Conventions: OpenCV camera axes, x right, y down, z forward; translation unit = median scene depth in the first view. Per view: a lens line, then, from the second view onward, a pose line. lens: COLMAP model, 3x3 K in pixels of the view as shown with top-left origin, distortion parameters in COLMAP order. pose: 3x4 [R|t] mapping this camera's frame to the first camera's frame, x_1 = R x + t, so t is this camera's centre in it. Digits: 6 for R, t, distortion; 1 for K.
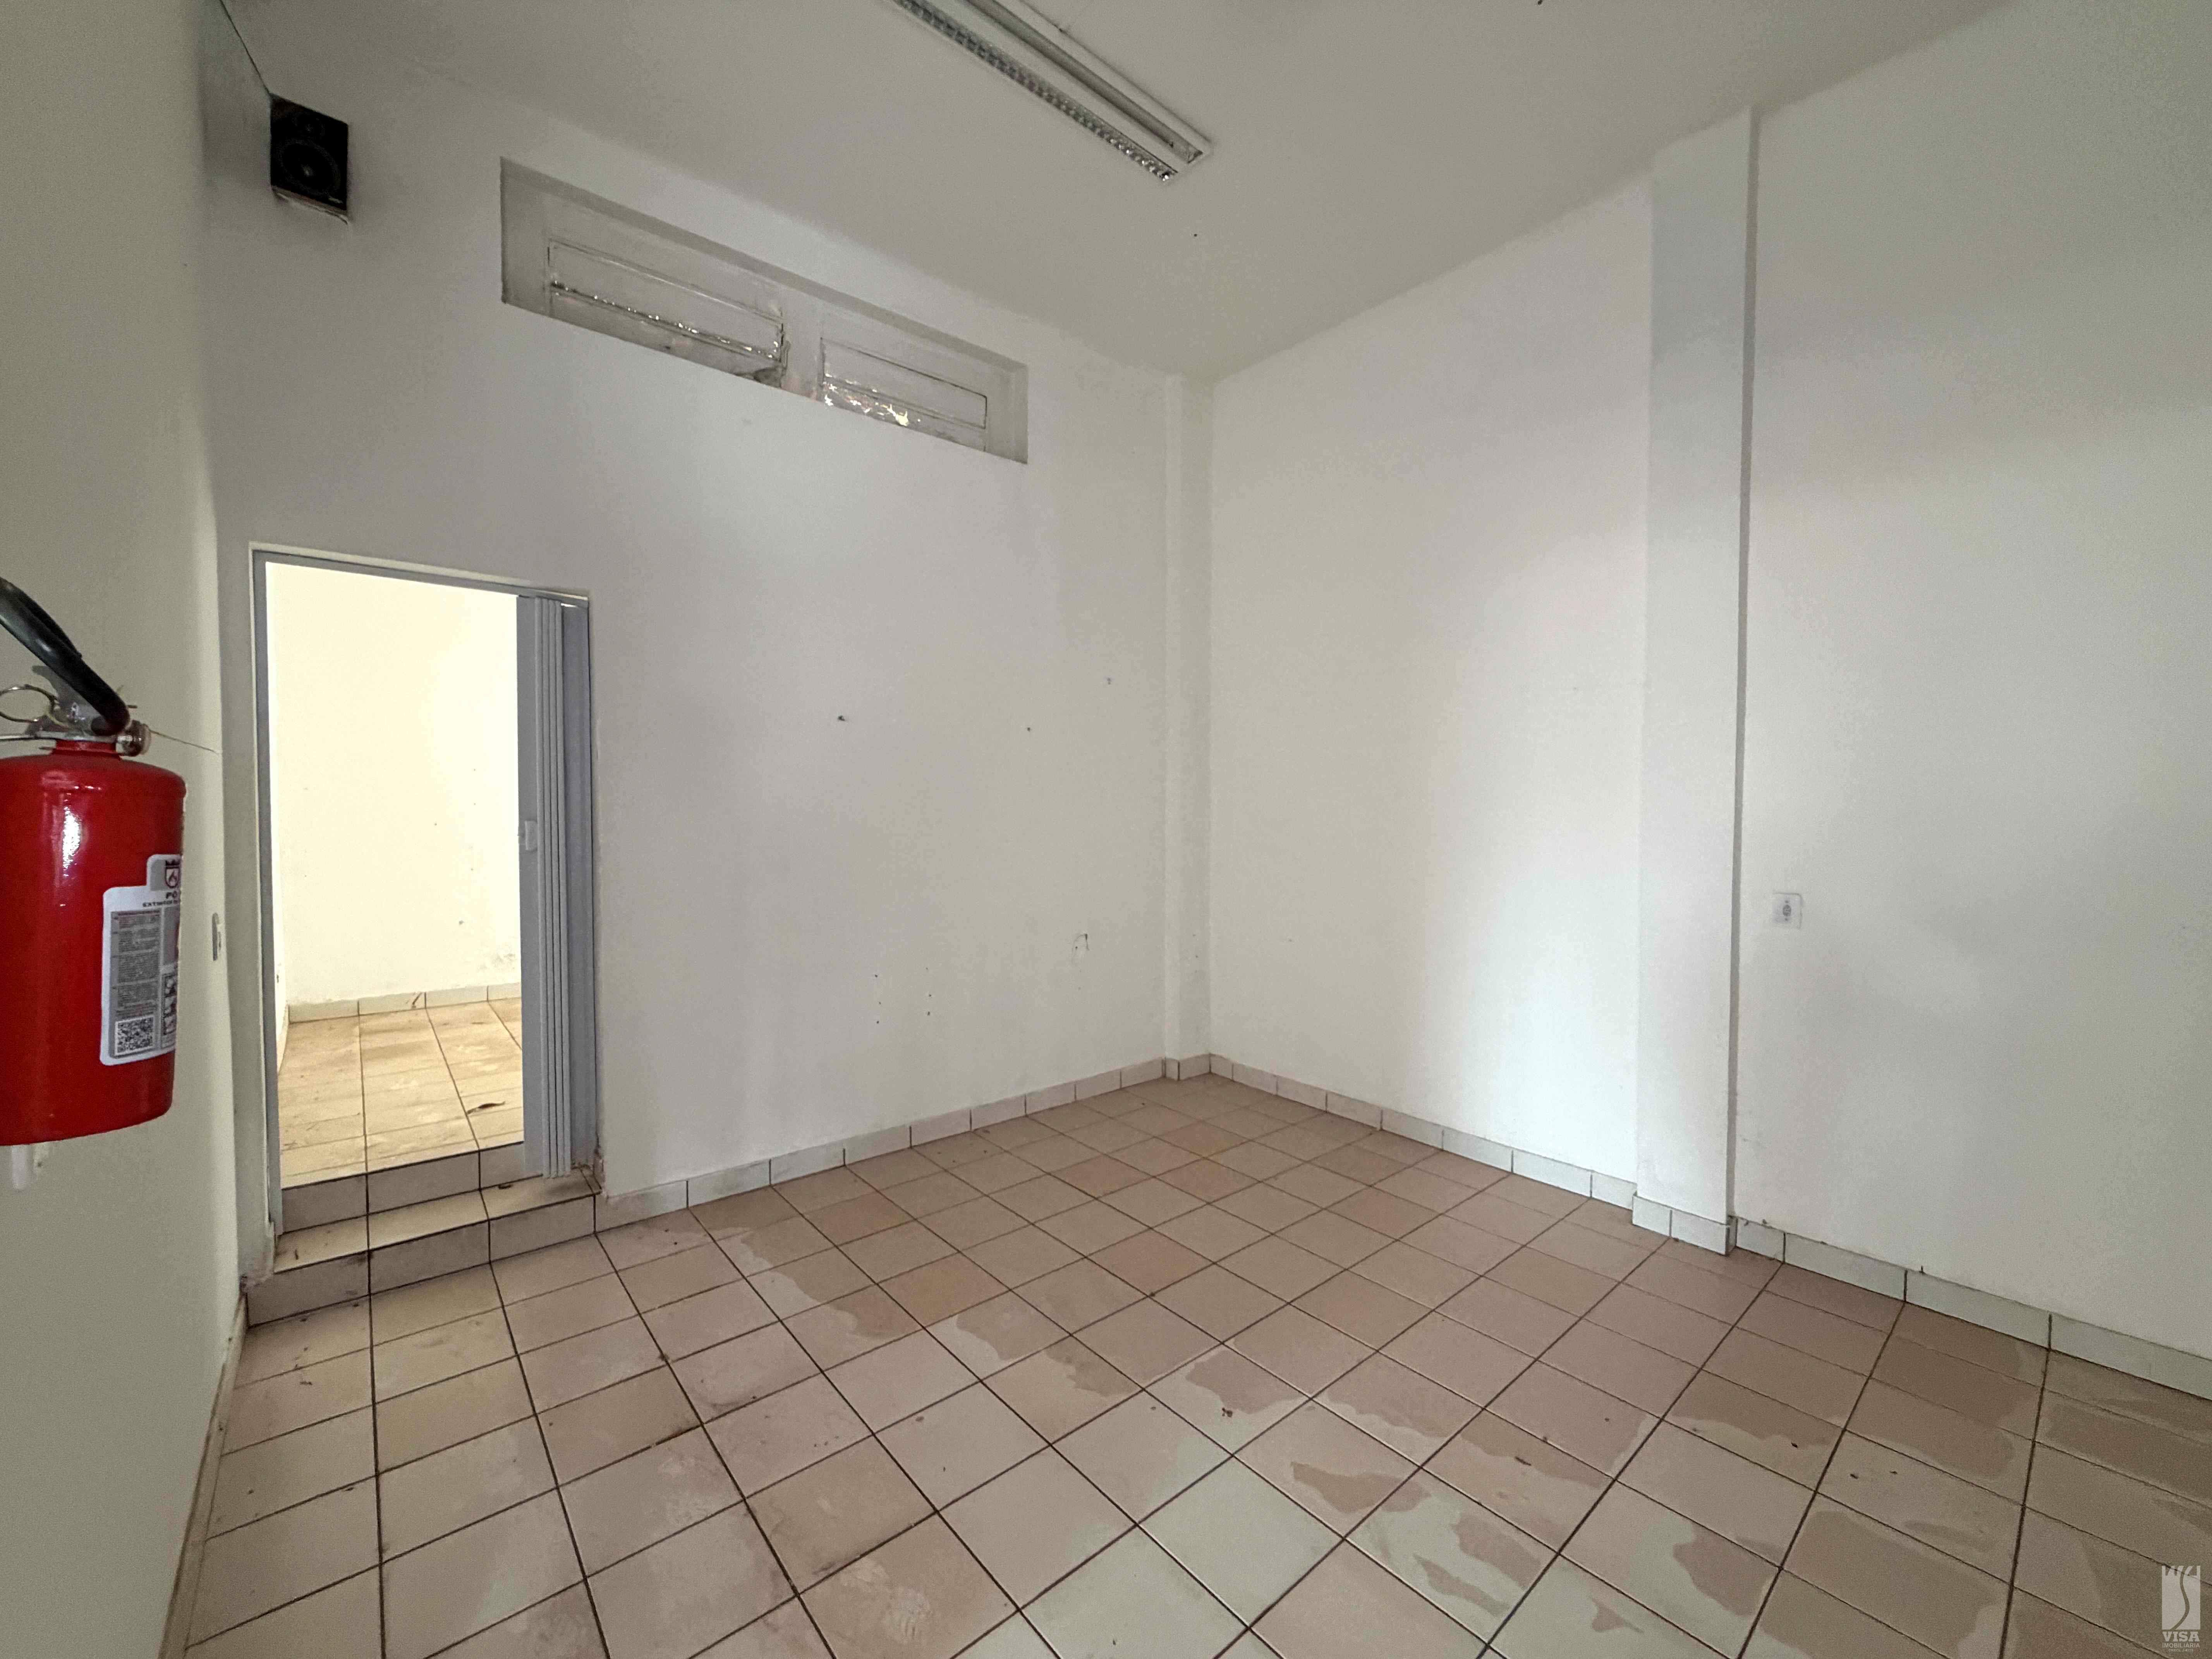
lens RADIAL K [[877.5, 0, 1103.4], [0, 877.5, 821.6], [0, 0, 1]] dist [0.001119, -0.000162]
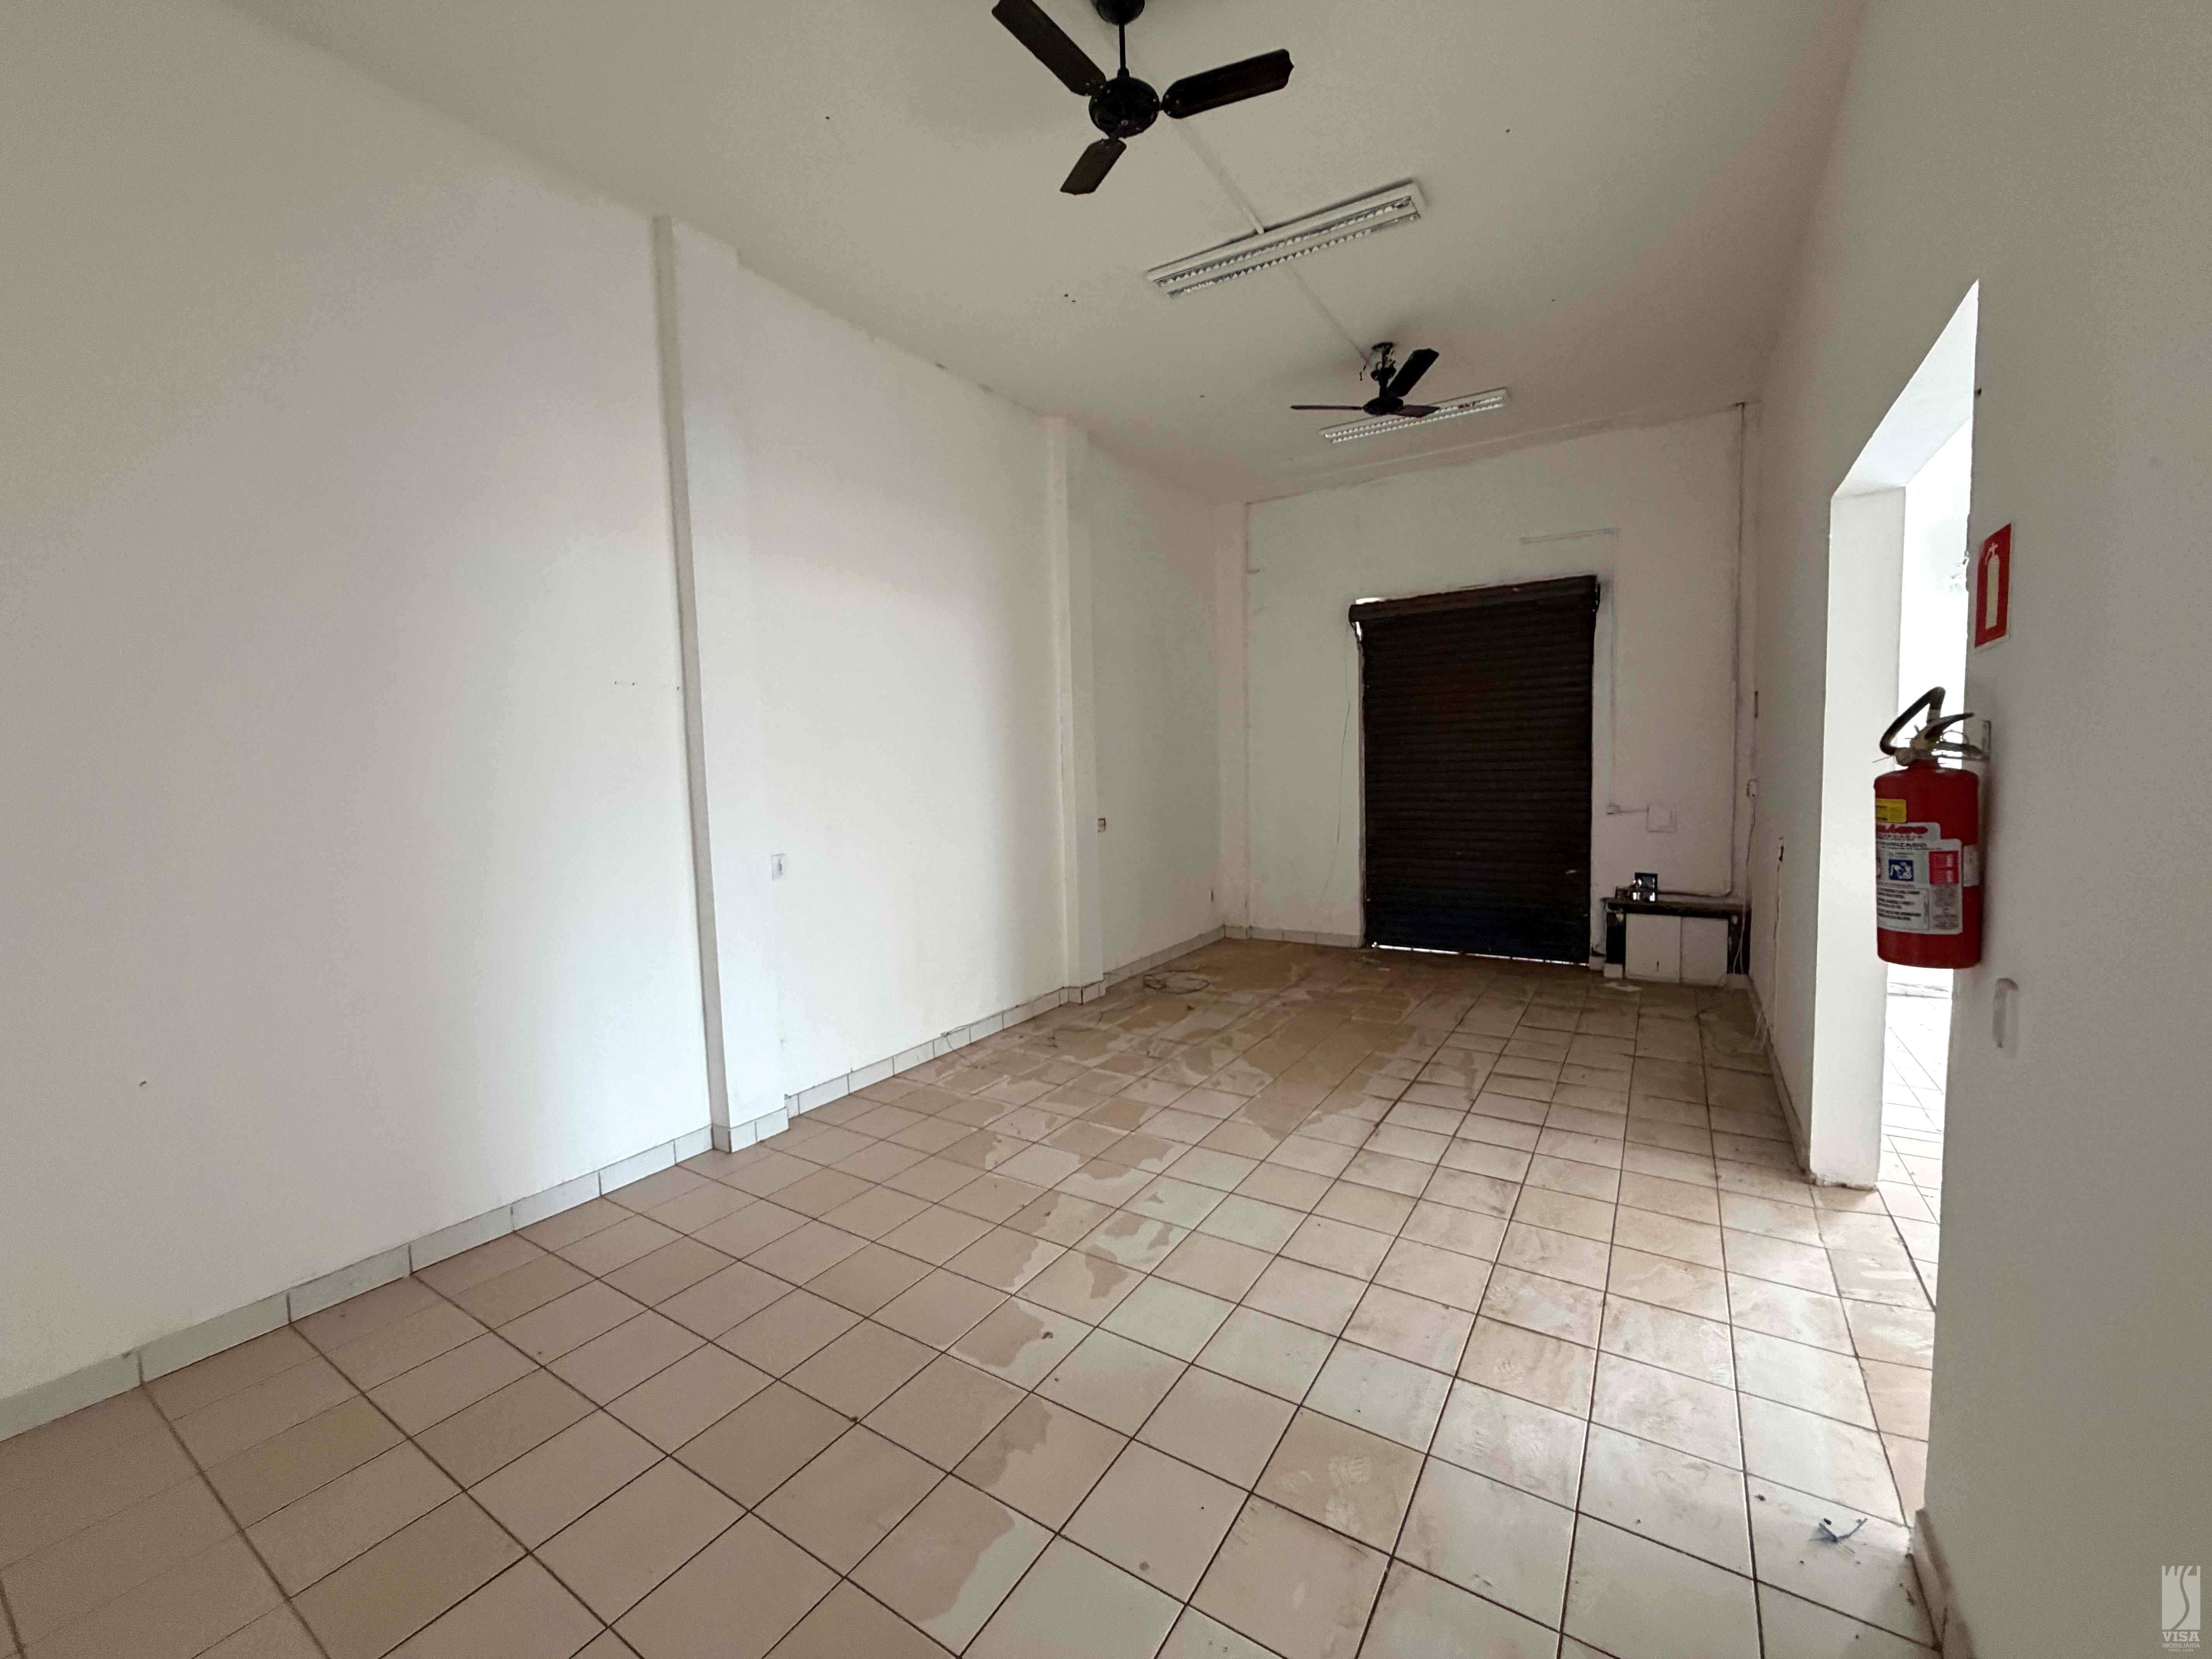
lens RADIAL K [[877.5, 0, 1104.2], [0, 877.5, 828.8], [0, 0, 1]] dist [0.001119, -0.000162]
pose [[-0.282191, -0.064944, 0.957157, -0.861517], [0.047411, 0.995543, 0.081527, -0.060526], [-0.958186, 0.068386, -0.277854, 1.123644]]
